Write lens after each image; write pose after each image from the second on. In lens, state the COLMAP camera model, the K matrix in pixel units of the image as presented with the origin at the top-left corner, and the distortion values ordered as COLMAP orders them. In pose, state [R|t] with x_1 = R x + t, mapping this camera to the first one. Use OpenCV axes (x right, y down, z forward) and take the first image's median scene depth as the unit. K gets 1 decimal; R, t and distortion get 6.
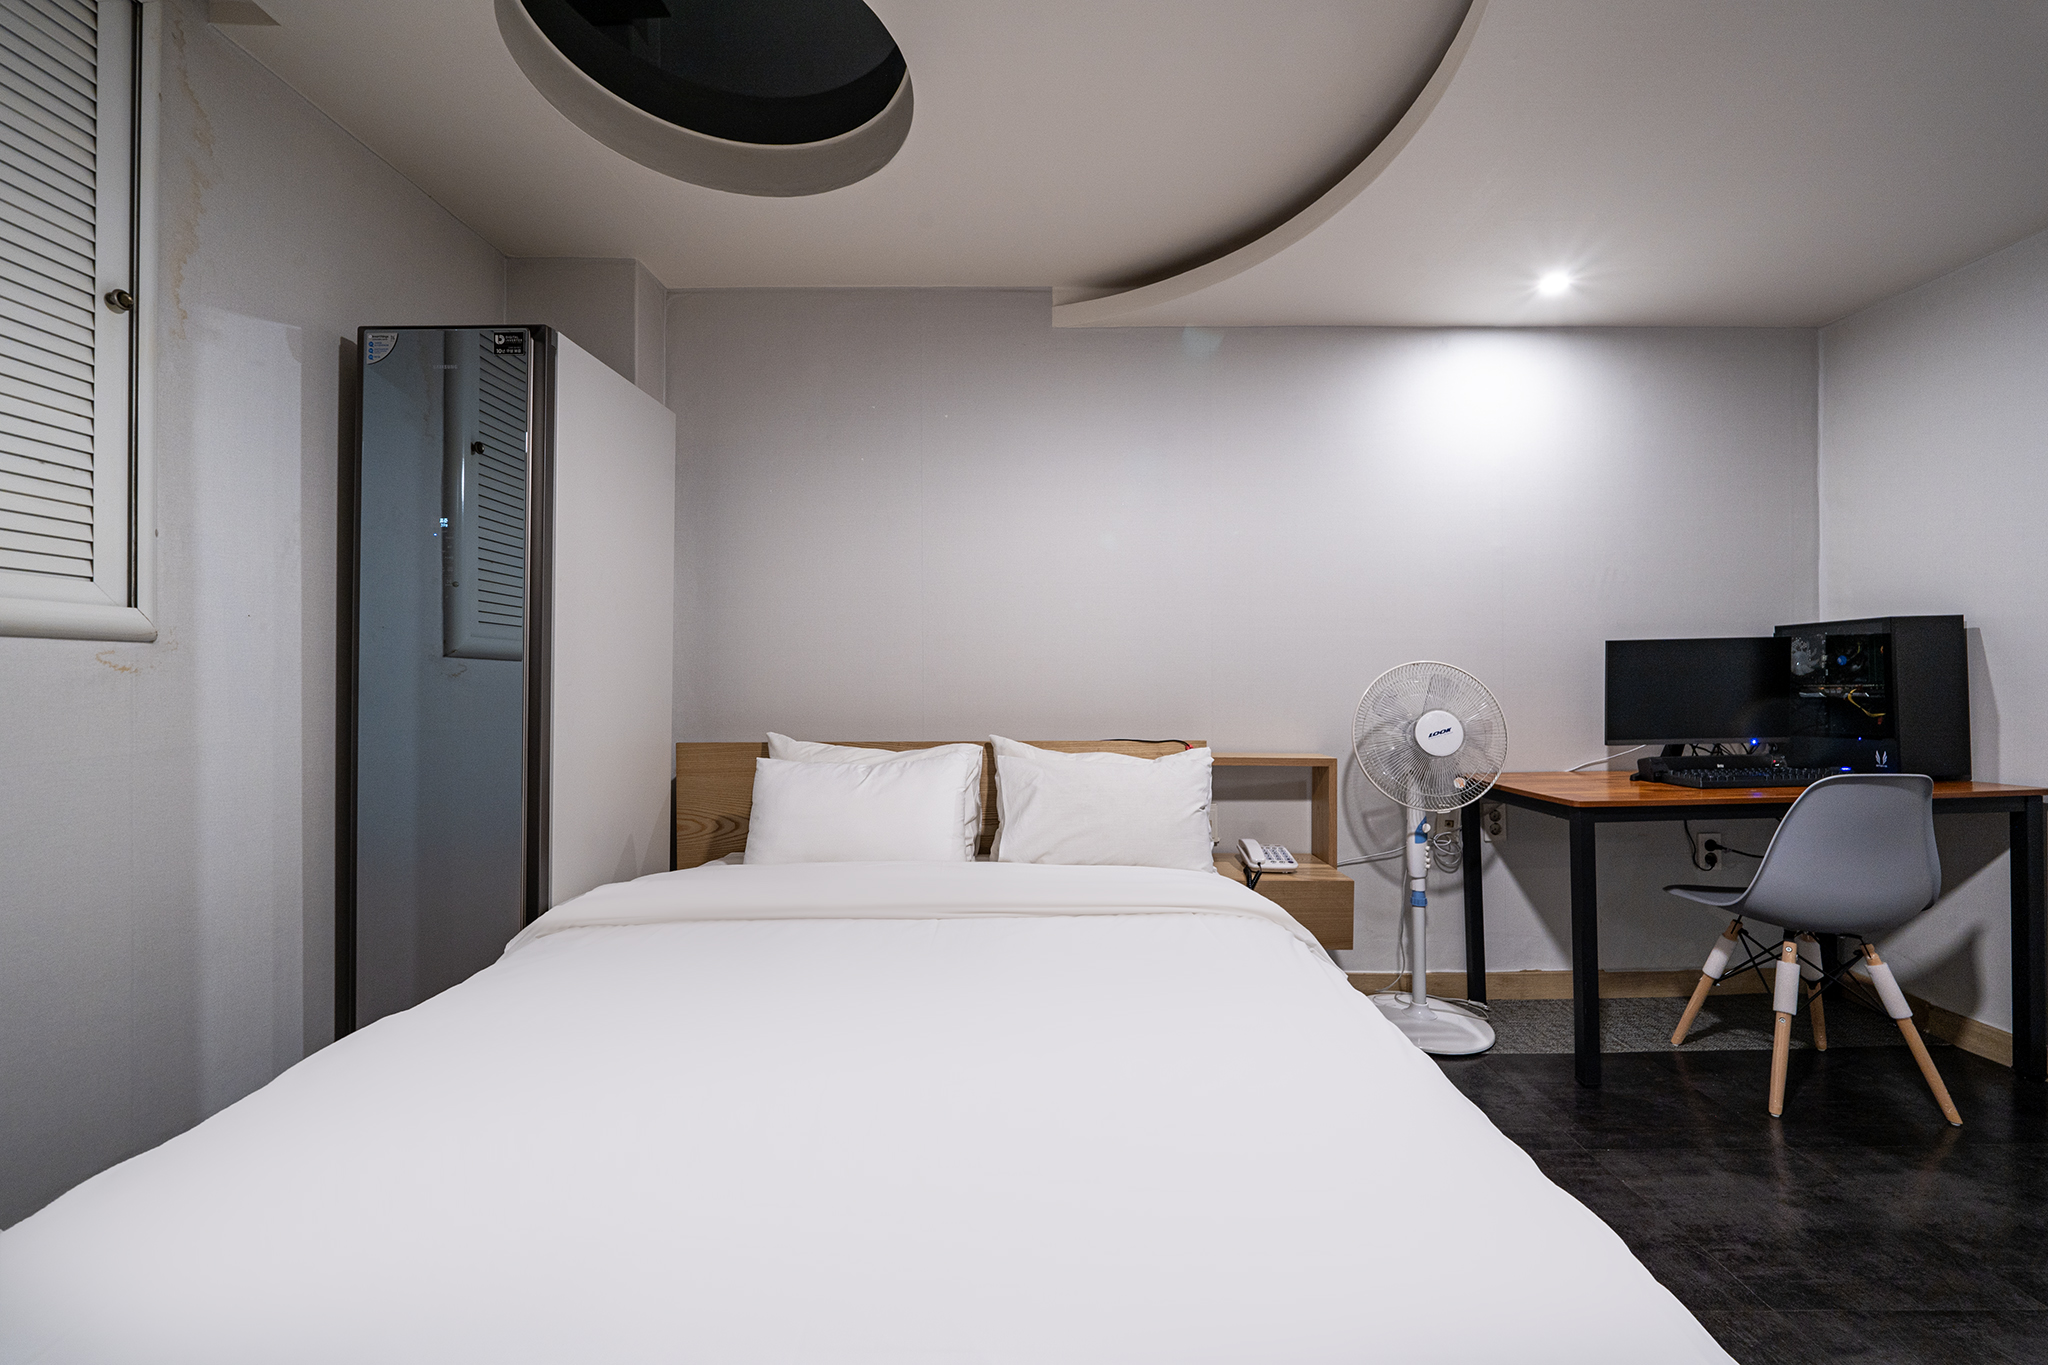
lens RADIAL K [[780.6, 0, 1027.0], [0, 780.6, 678.9], [0, 0, 1]] dist [0.001886, -0.000248]
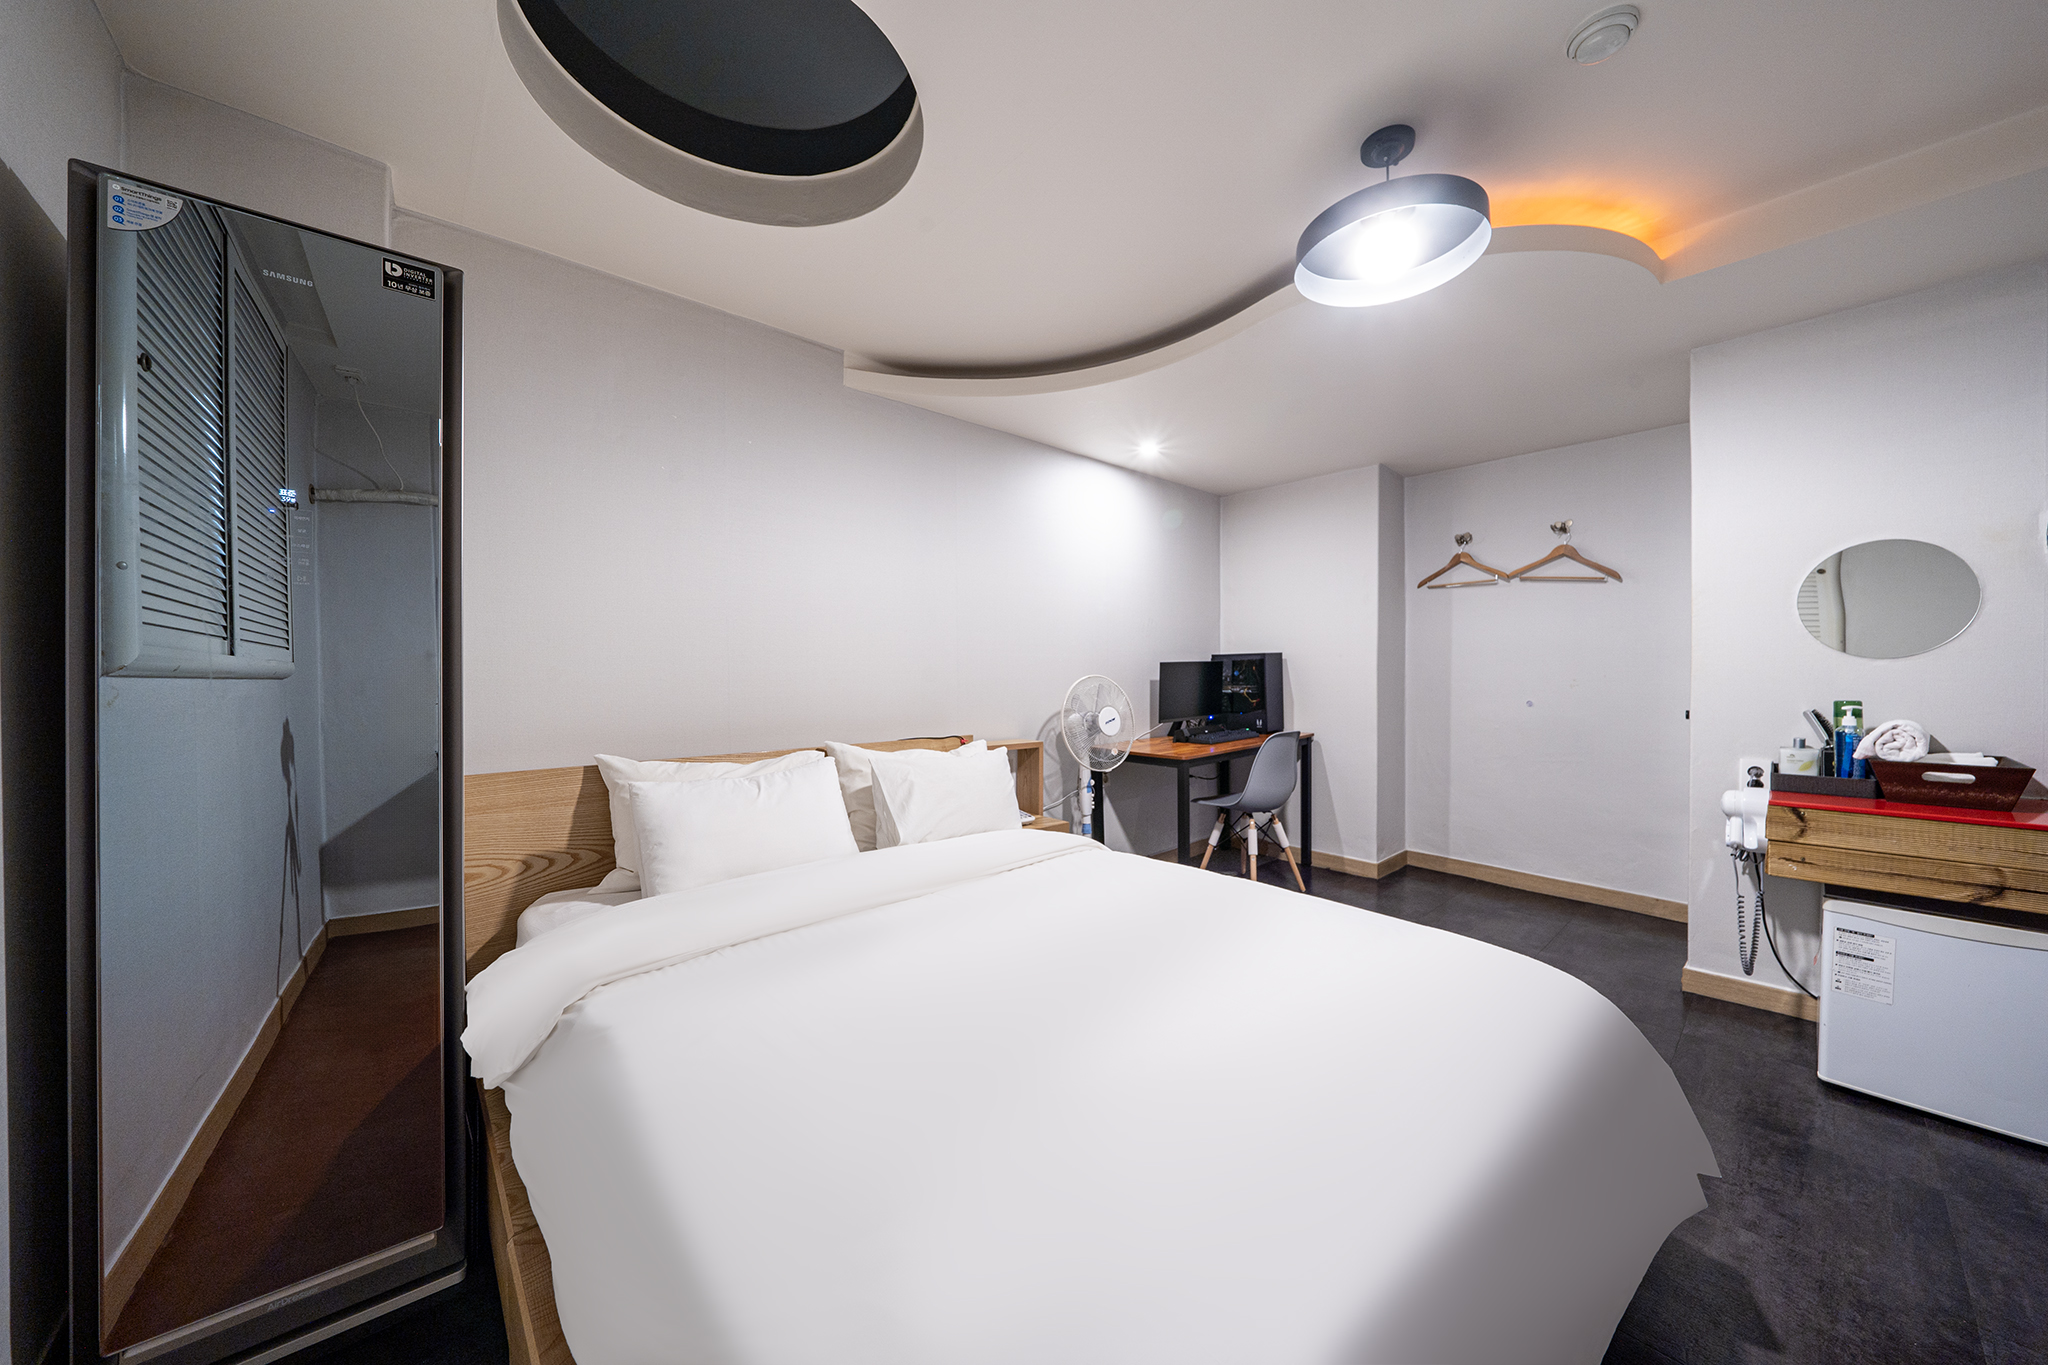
lens RADIAL K [[682.8, 0, 1029.3], [0, 682.8, 678.2], [0, 0, 1]] dist [0.000381, 0.000059]
pose [[0.756882, -0.006164, 0.653522, -0.472289], [0.002145, 0.999974, 0.006947, -0.025918], [-0.653548, -0.003856, 0.756875, 0.059228]]
